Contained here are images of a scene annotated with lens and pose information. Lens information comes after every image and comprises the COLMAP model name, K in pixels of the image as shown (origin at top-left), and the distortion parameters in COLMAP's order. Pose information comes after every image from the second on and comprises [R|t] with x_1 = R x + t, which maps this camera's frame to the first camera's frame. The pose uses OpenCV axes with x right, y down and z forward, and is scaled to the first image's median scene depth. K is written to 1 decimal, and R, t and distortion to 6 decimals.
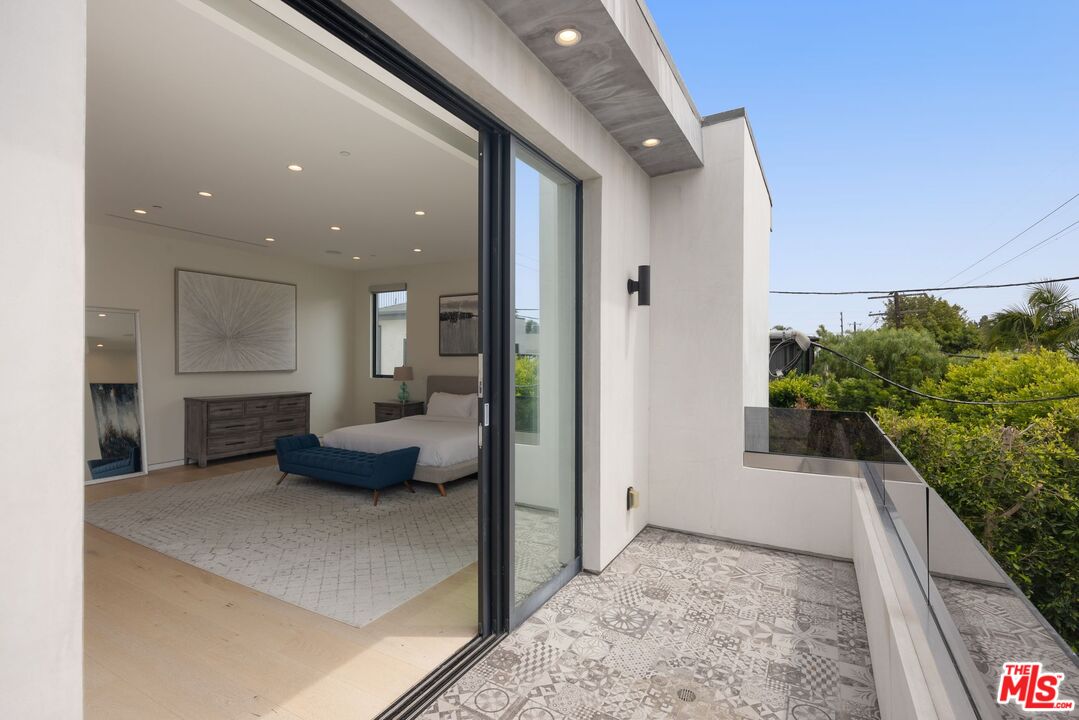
lens RADIAL K [[509.6, 0, 539.2], [0, 509.6, 361.6], [0, 0, 1]] dist [0.003304, 0.000181]
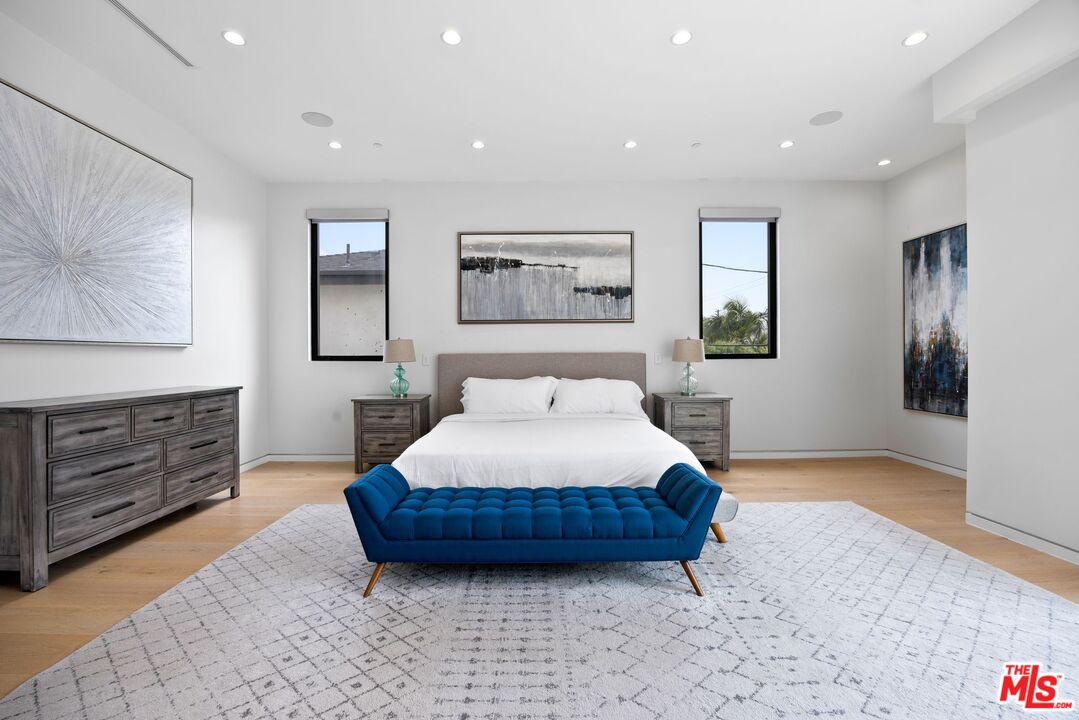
lens RADIAL K [[472.8, 0, 539.5], [0, 472.8, 360.0], [0, 0, 1]] dist [-0.003755, -0.000584]
pose [[0.871158, -0.014480, 0.490790, -0.442222], [0.013414, 0.999894, 0.005690, 0.036949], [-0.490820, 0.001626, 0.871259, 0.453228]]
